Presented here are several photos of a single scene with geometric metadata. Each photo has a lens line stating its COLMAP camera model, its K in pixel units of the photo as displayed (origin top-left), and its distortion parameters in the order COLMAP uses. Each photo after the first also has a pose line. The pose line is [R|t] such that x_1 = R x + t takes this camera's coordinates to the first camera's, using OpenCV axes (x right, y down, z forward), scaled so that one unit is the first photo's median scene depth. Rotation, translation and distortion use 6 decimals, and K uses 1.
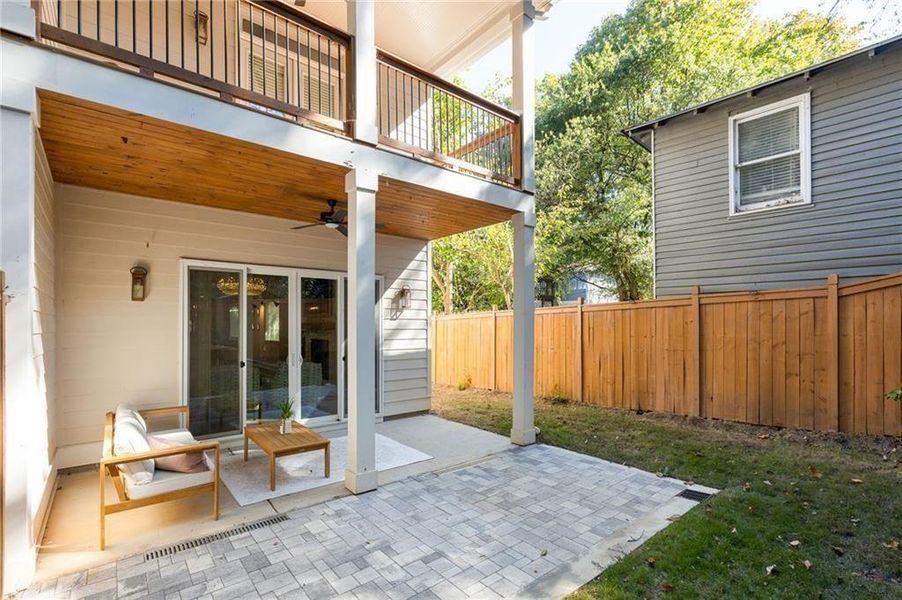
lens RADIAL K [[411.9, 0, 428.6], [0, 411.9, 325.0], [0, 0, 1]] dist [0.000991, 0.000066]
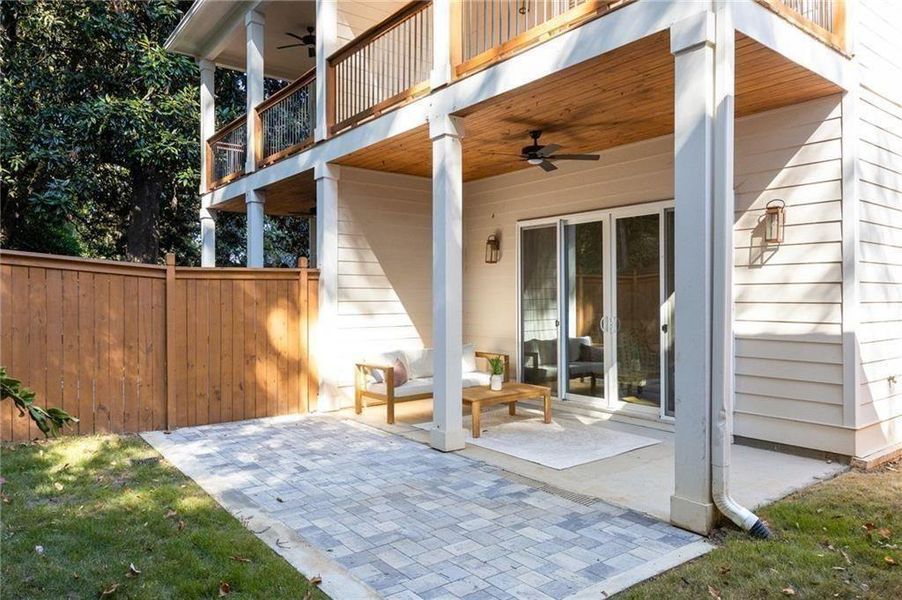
lens RADIAL K [[616.3, 0, 450.8], [0, 616.3, 299.5], [0, 0, 1]] dist [-0.002532, -0.001088]
pose [[-0.008531, 0.004756, -0.999952, 1.090693], [0.003777, 0.999982, 0.004724, 0.038045], [0.999956, -0.003737, -0.008549, 0.880485]]
